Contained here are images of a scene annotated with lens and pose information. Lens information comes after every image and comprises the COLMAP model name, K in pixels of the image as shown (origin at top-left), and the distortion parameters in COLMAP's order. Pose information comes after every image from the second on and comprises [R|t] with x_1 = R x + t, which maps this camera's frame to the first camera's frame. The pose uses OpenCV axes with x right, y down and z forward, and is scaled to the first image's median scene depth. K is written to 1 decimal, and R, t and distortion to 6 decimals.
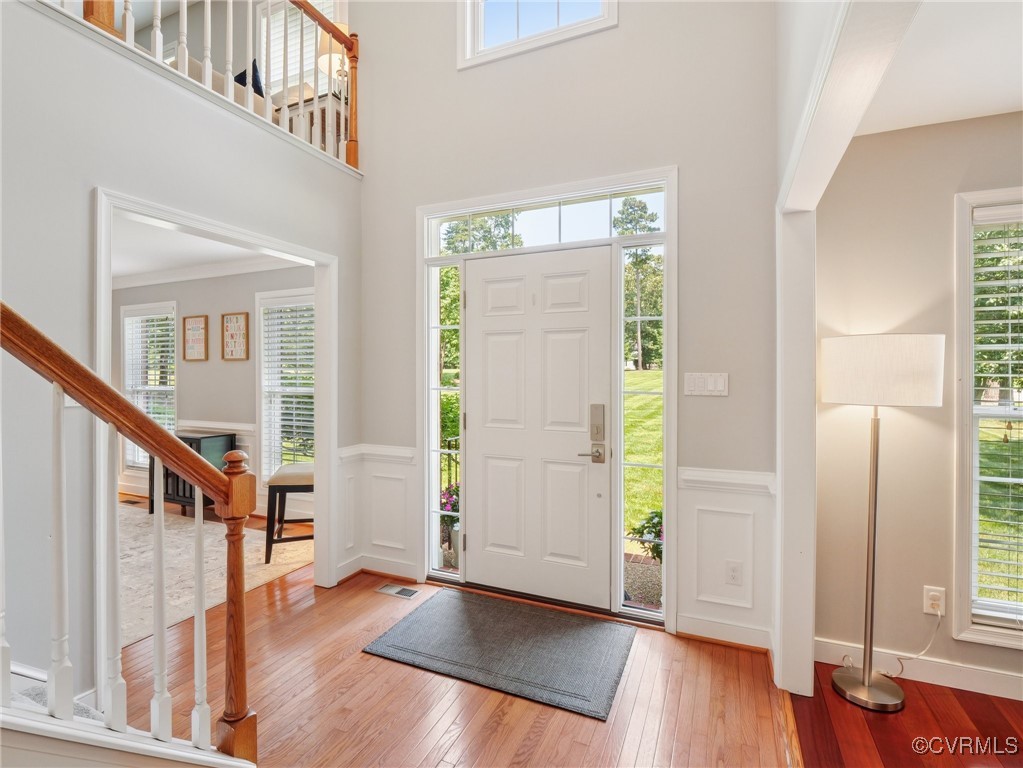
lens RADIAL K [[497.0, 0, 505.8], [0, 497.0, 383.2], [0, 0, 1]] dist [-0.015097, -0.000306]
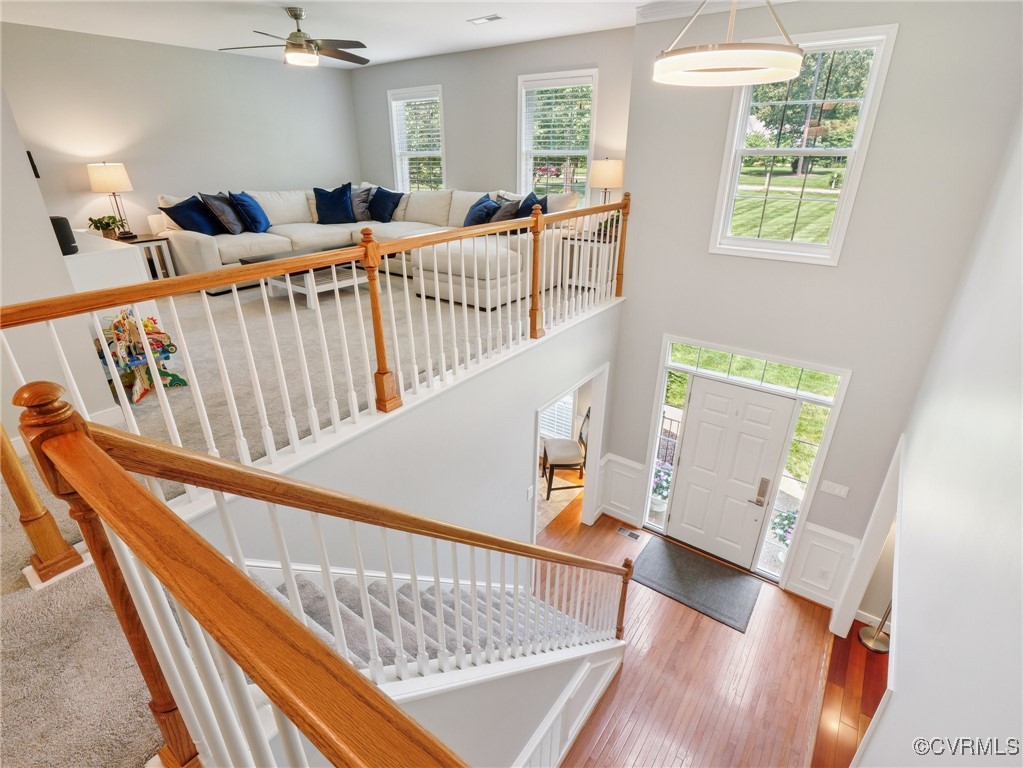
lens RADIAL K [[497.0, 0, 509.6], [0, 497.0, 398.3], [0, 0, 1]] dist [-0.015097, -0.000306]
pose [[0.976246, 0.089666, -0.197240, -0.438025], [0.000089, 0.910179, 0.414215, -1.085498], [0.216664, -0.404393, 0.888551, -0.734553]]
